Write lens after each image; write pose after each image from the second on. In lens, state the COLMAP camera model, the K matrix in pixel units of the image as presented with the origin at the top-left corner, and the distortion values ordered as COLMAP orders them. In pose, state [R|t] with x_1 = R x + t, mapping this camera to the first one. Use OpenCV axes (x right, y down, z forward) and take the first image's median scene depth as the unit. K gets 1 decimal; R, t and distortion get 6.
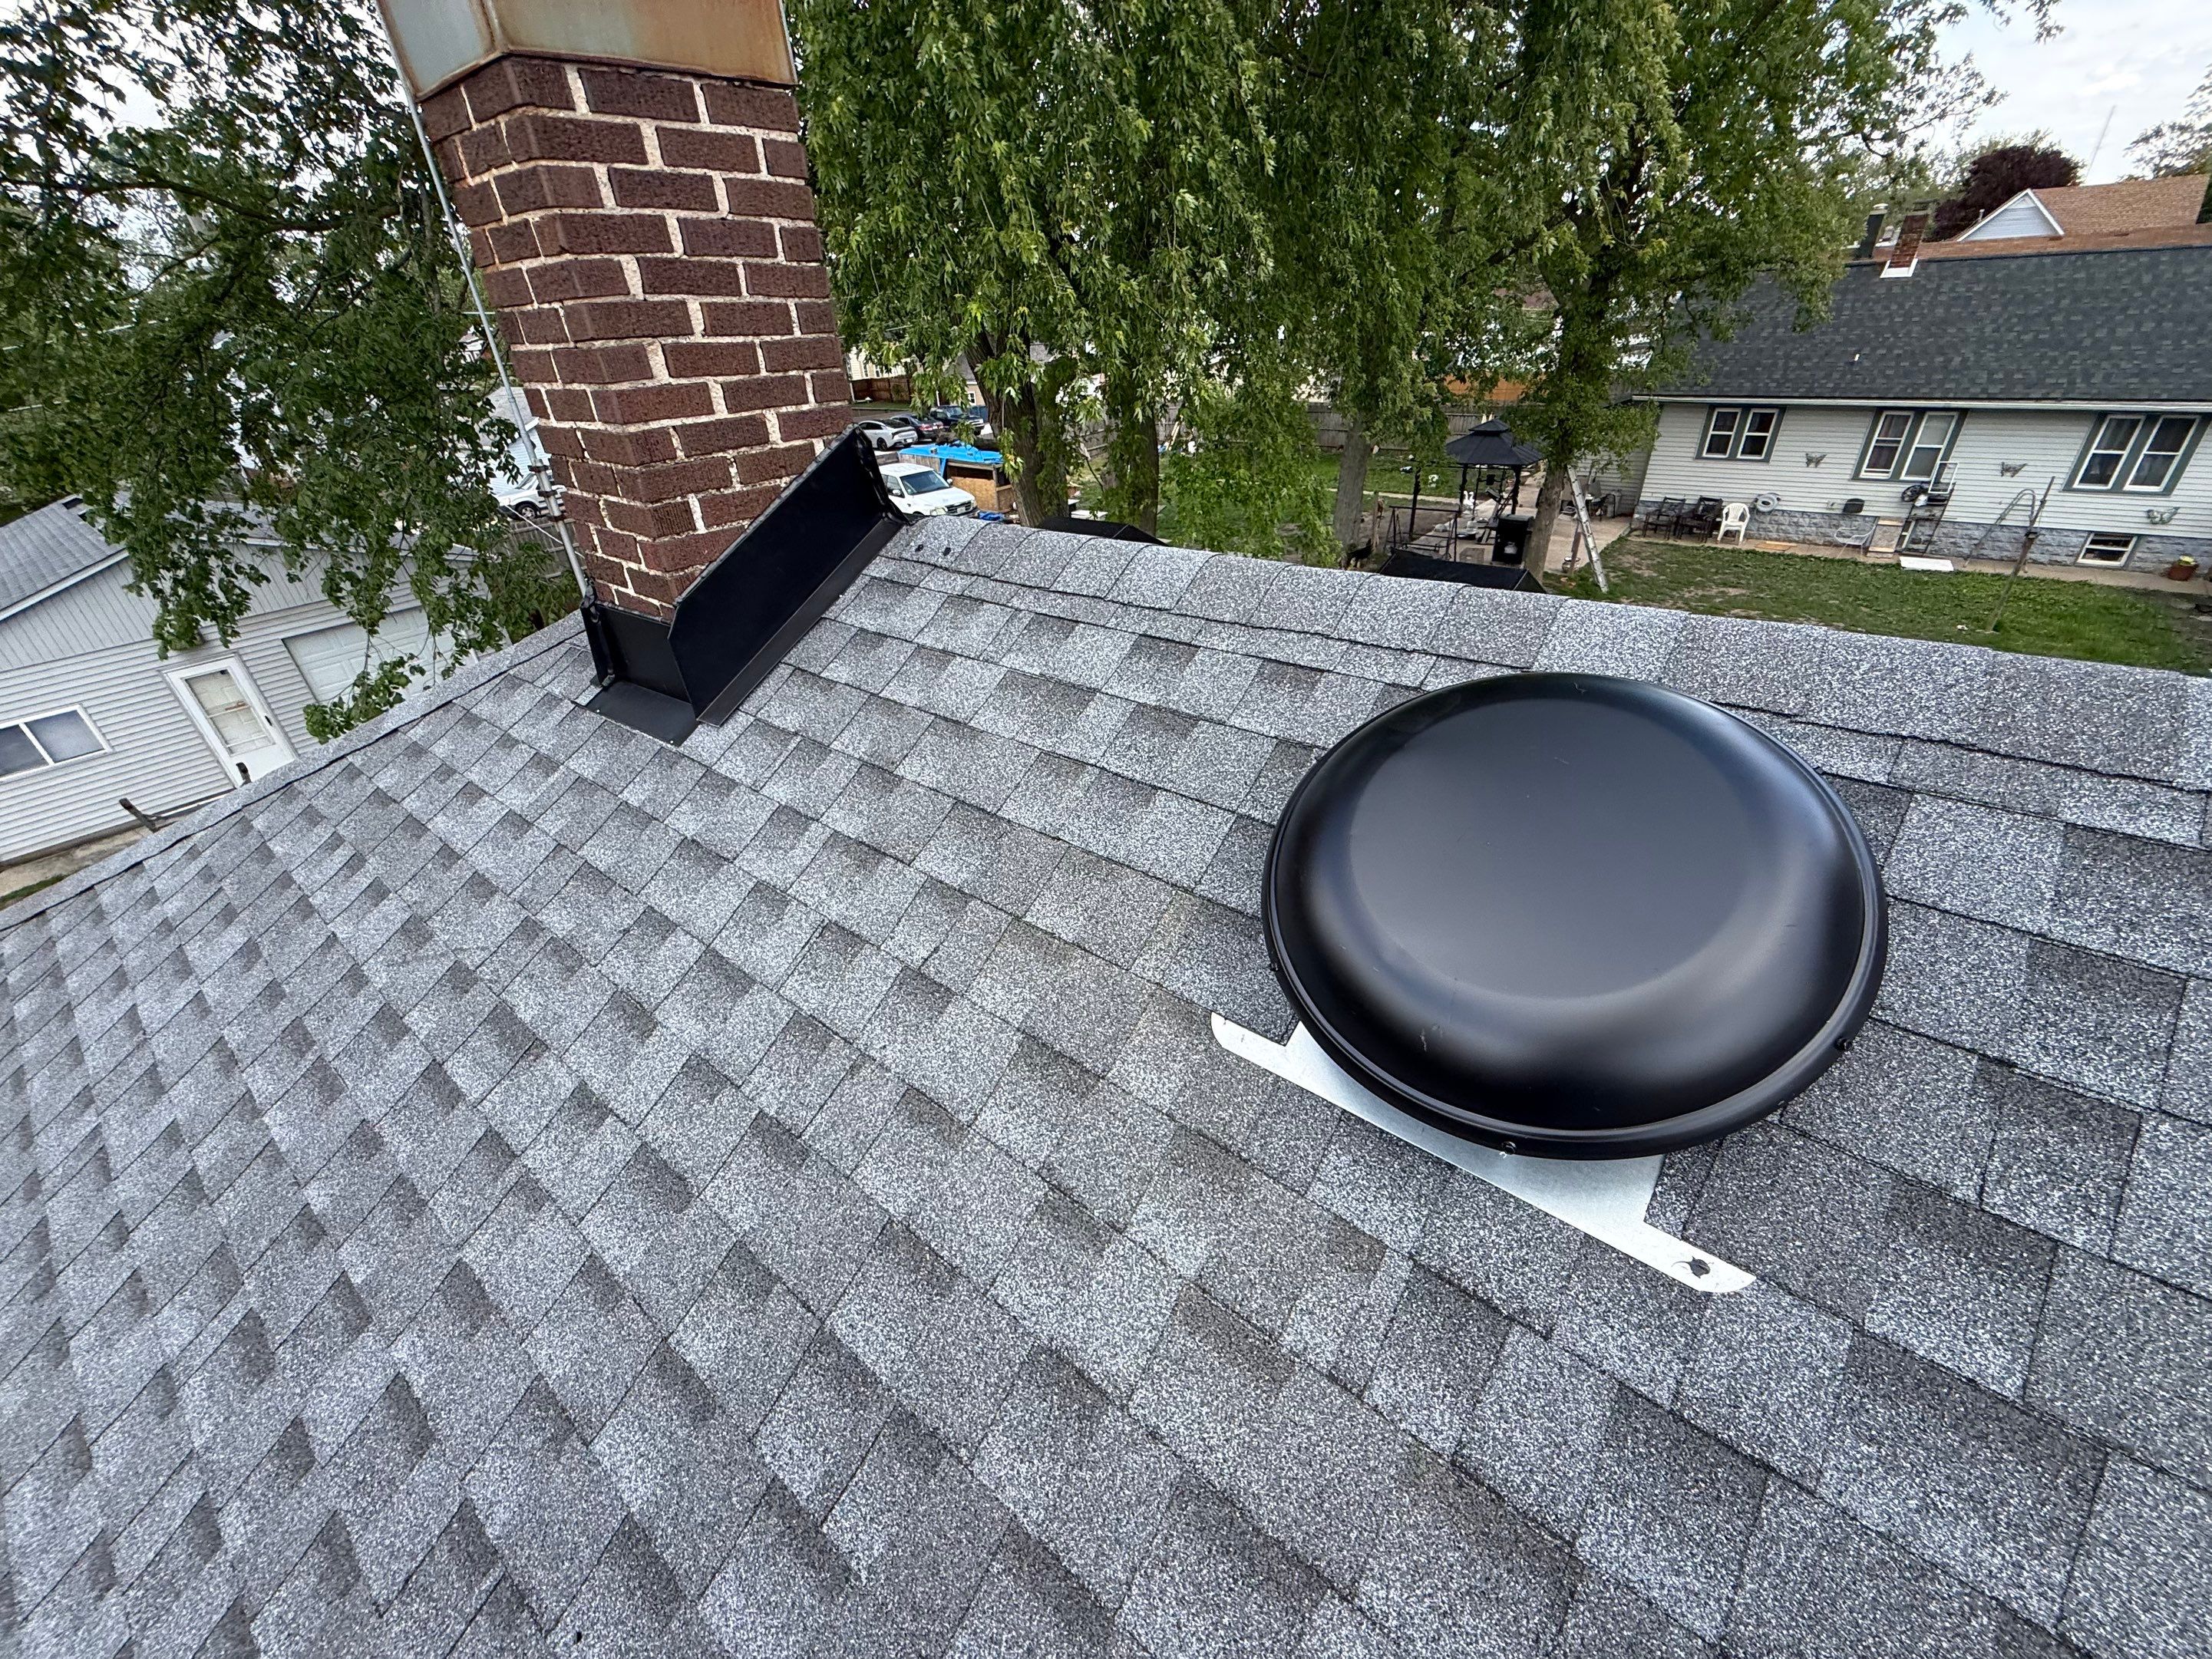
lens RADIAL K [[883.1, 0, 1101.5], [0, 883.1, 824.7], [0, 0, 1]] dist [0.002324, 0.000026]
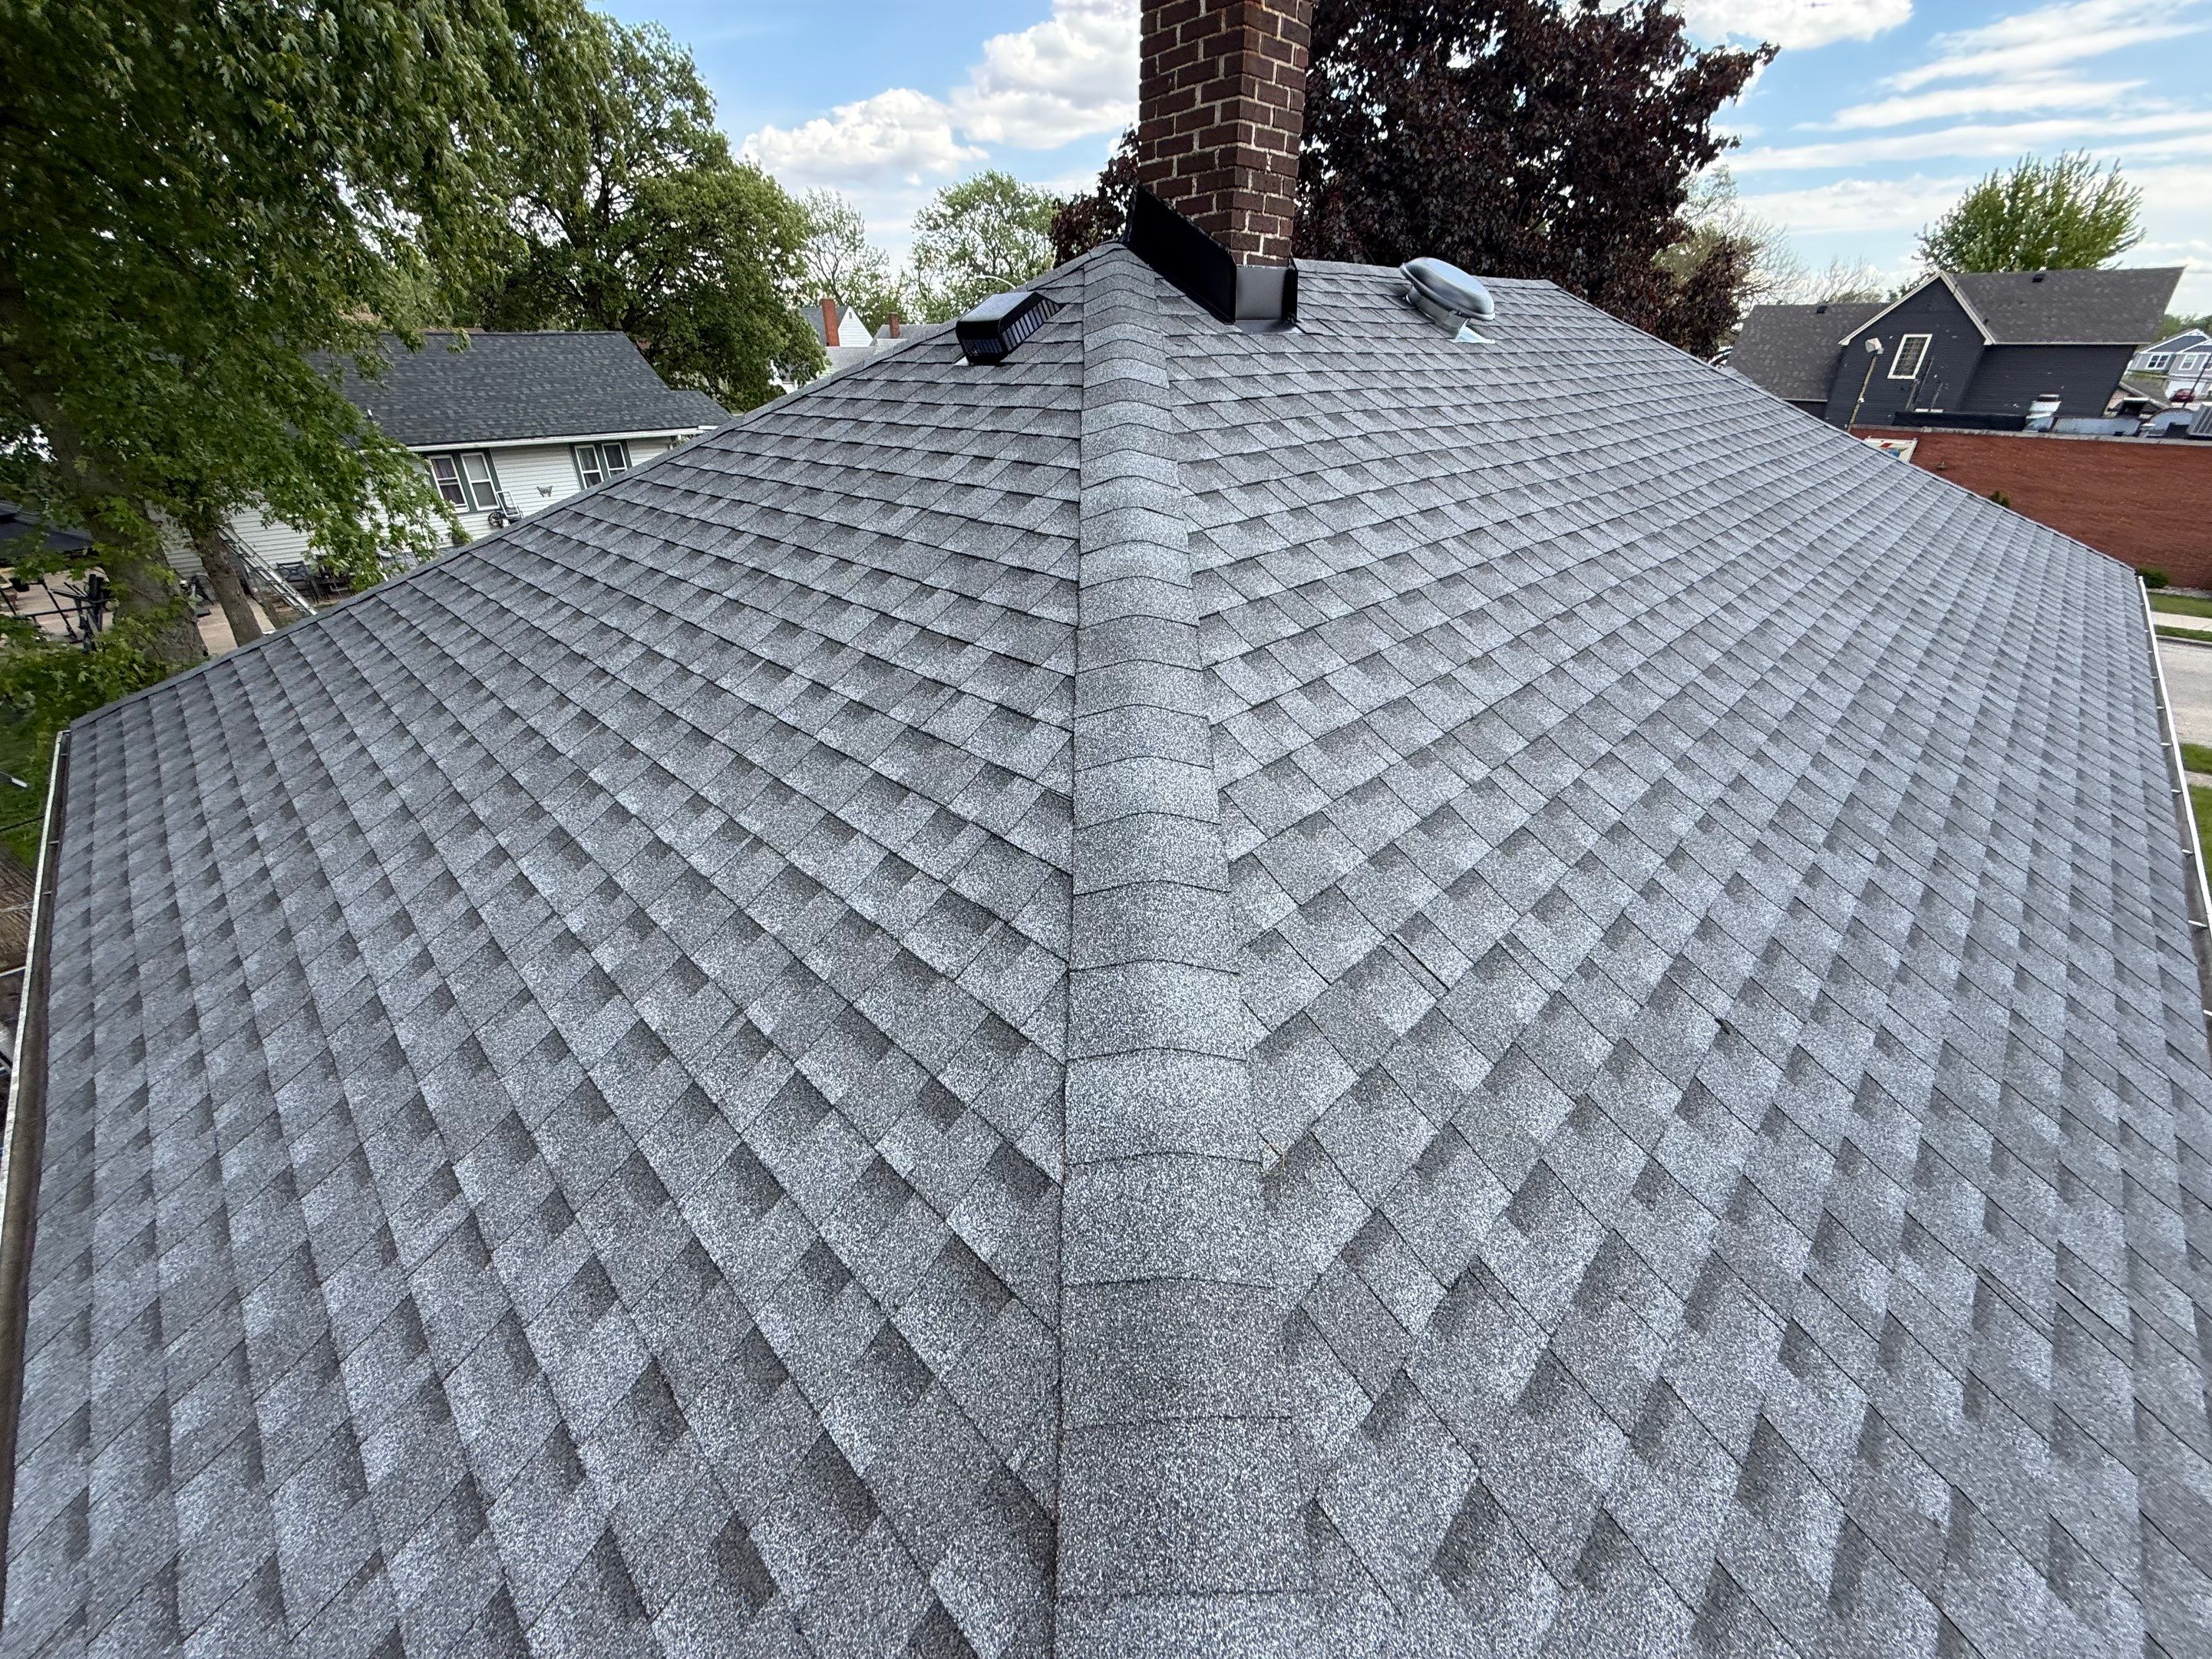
lens RADIAL K [[883.1, 0, 1101.1], [0, 883.1, 838.8], [0, 0, 1]] dist [0.002324, 0.000026]
pose [[0.092794, -0.436292, 0.895008, -0.309392], [0.512789, 0.791451, 0.332645, -0.008929], [-0.853485, 0.428083, 0.297167, 0.140653]]
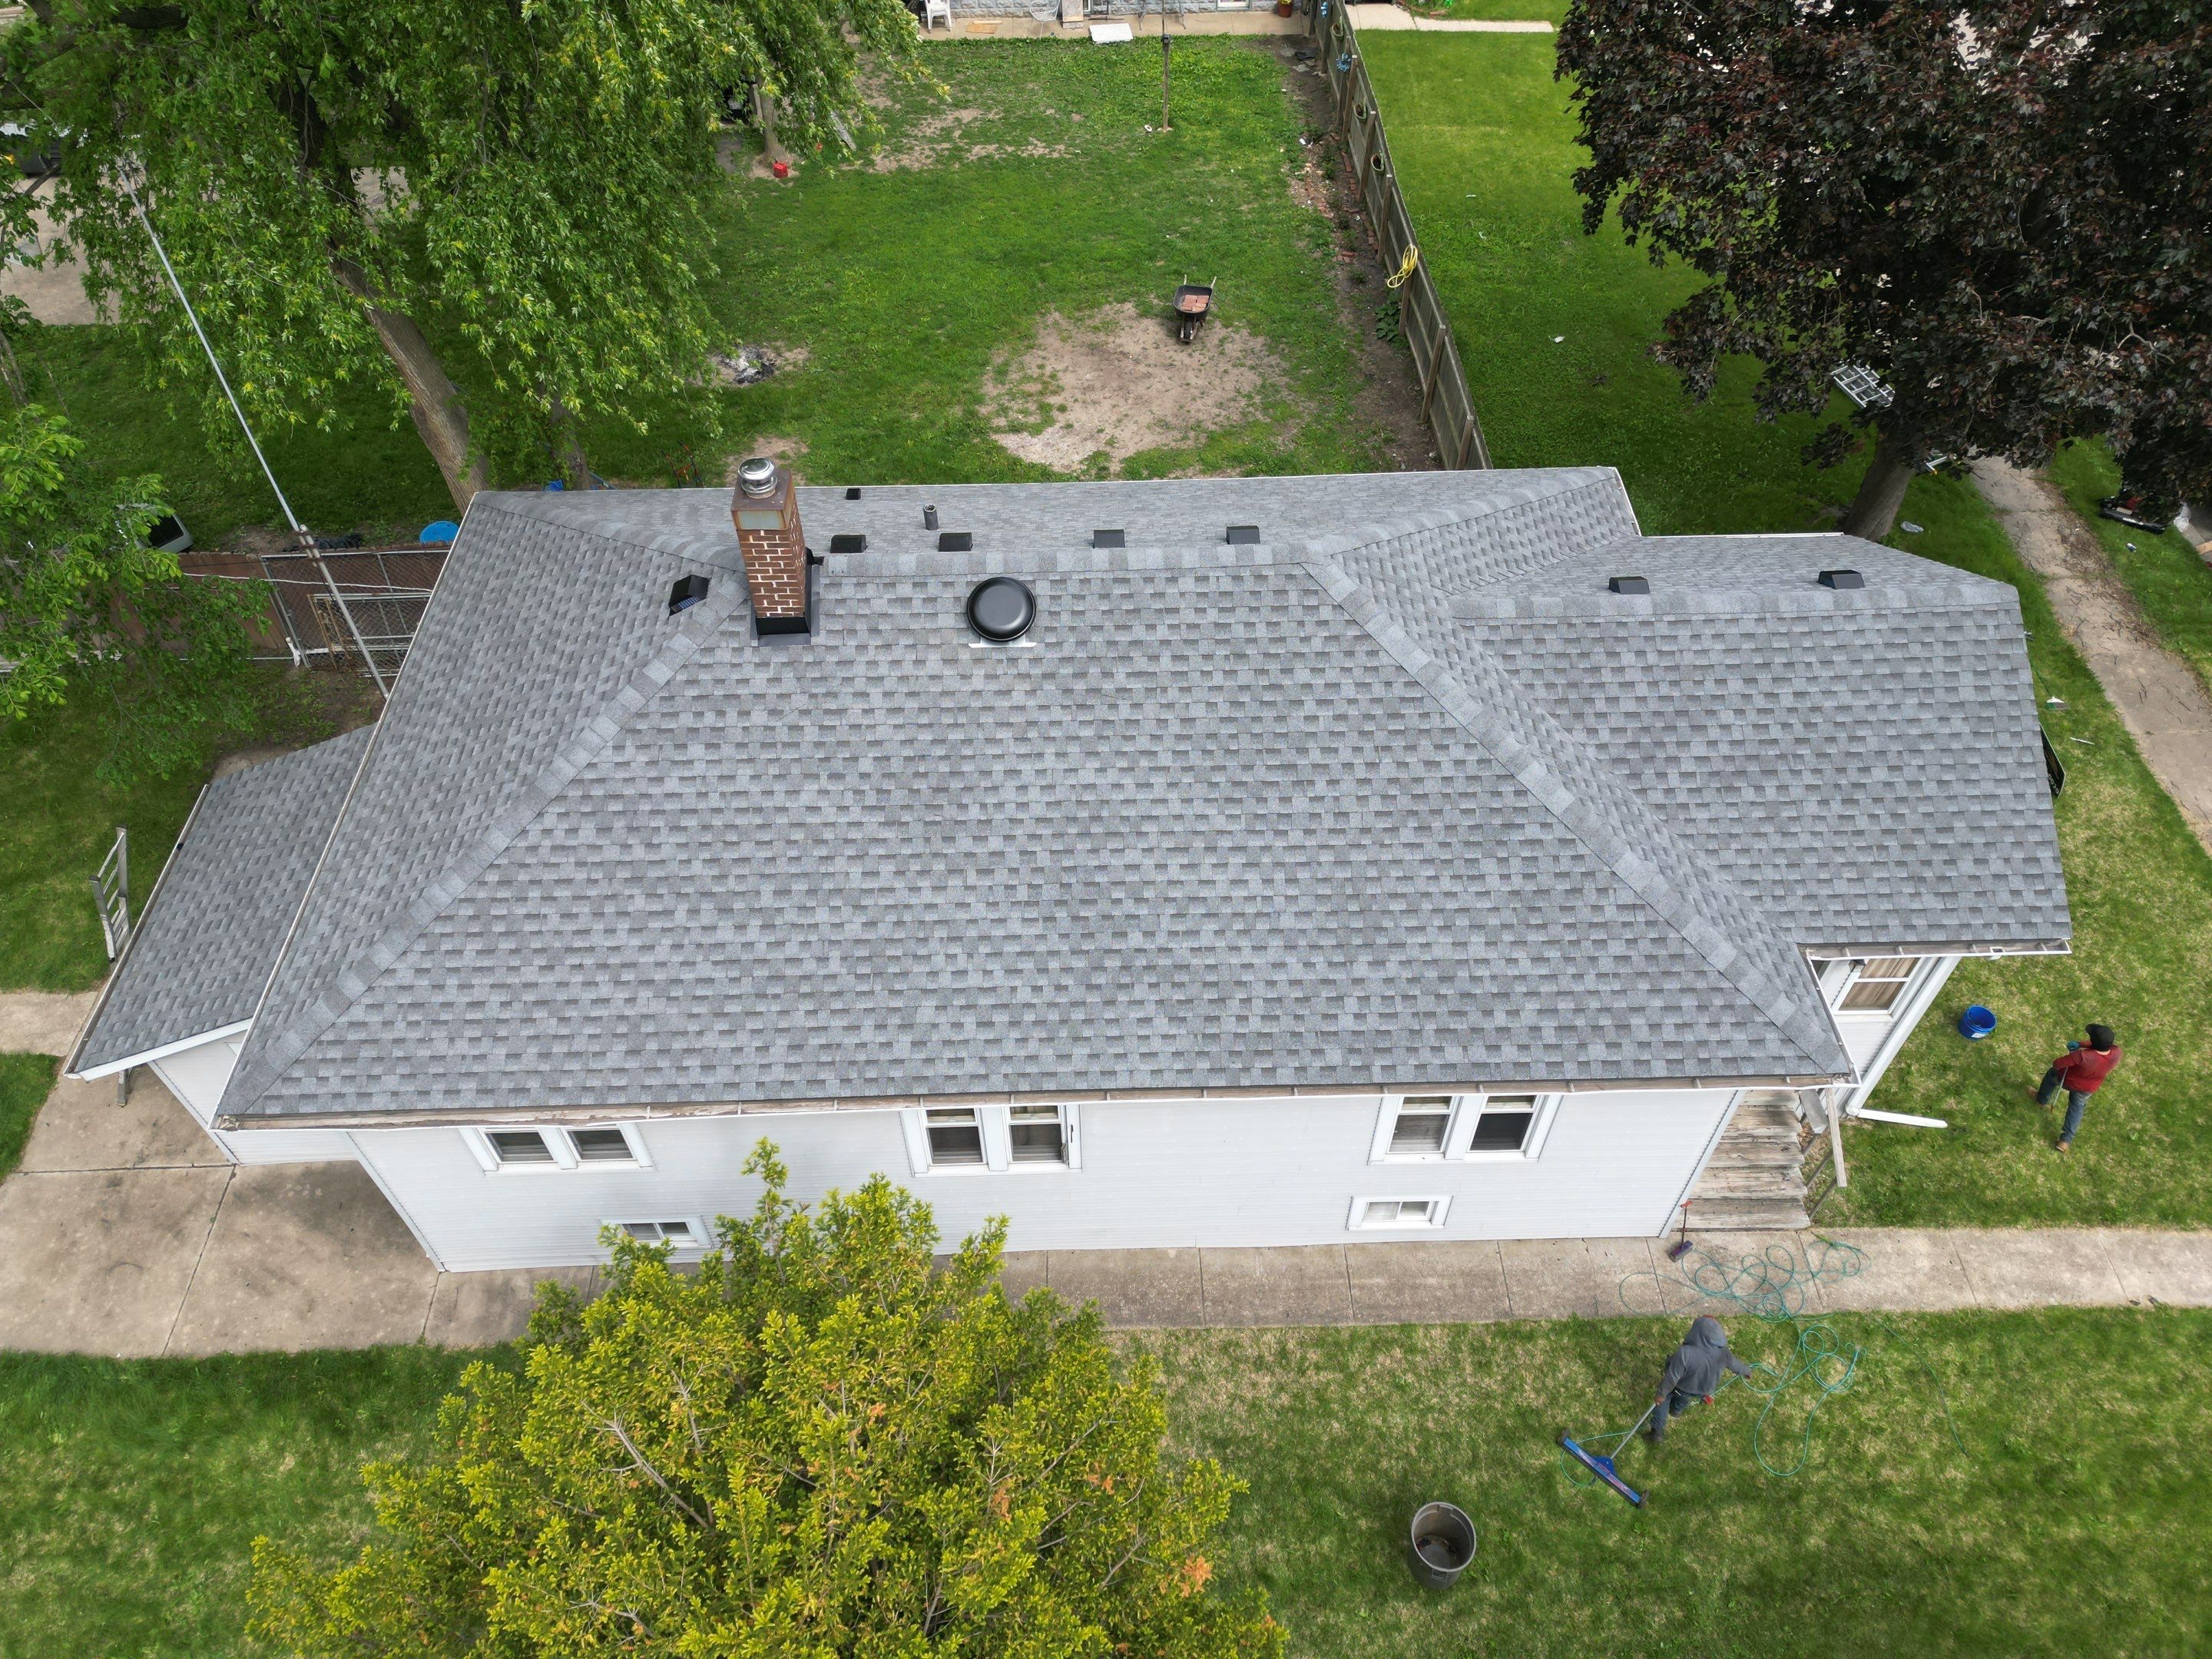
lens RADIAL K [[1559.8, 0, 1098.7], [0, 1559.8, 840.1], [0, 0, 1]] dist [0.045606, -0.002581]
pose [[0.760675, -0.454630, 0.463341, -0.345874], [0.305084, 0.880424, 0.363010, -0.161756], [-0.572972, -0.134775, 0.808417, -0.611477]]
